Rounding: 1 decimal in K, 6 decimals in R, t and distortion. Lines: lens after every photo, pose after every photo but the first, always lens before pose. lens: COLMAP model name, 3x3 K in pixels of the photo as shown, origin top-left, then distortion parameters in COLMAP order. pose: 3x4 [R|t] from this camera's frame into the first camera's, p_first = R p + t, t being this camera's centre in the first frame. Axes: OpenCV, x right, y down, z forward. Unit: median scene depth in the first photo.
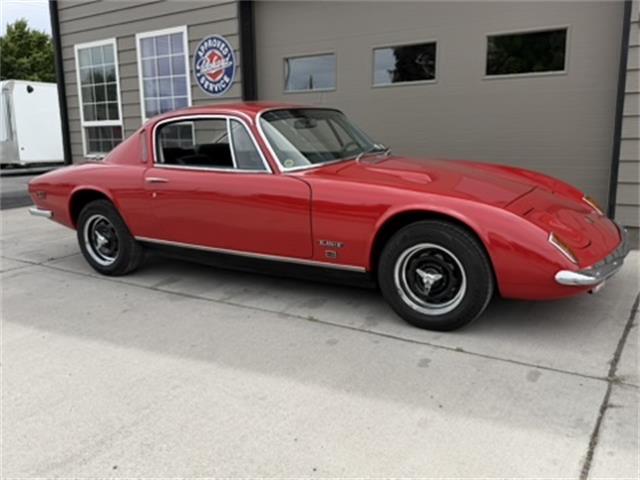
lens RADIAL K [[550.6, 0, 322.4], [0, 550.6, 240.6], [0, 0, 1]] dist [0.105190, -0.198506]
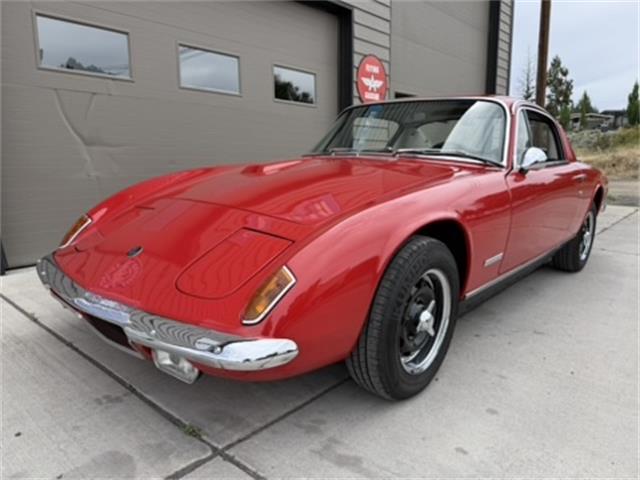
lens RADIAL K [[455.5, 0, 319.1], [0, 455.5, 241.6], [0, 0, 1]] dist [0.010987, -0.020164]
pose [[0.130454, -0.153308, 0.979530, -0.973052], [0.187456, 0.973967, 0.127472, -0.142026], [-0.973572, 0.166990, 0.155797, 1.117004]]
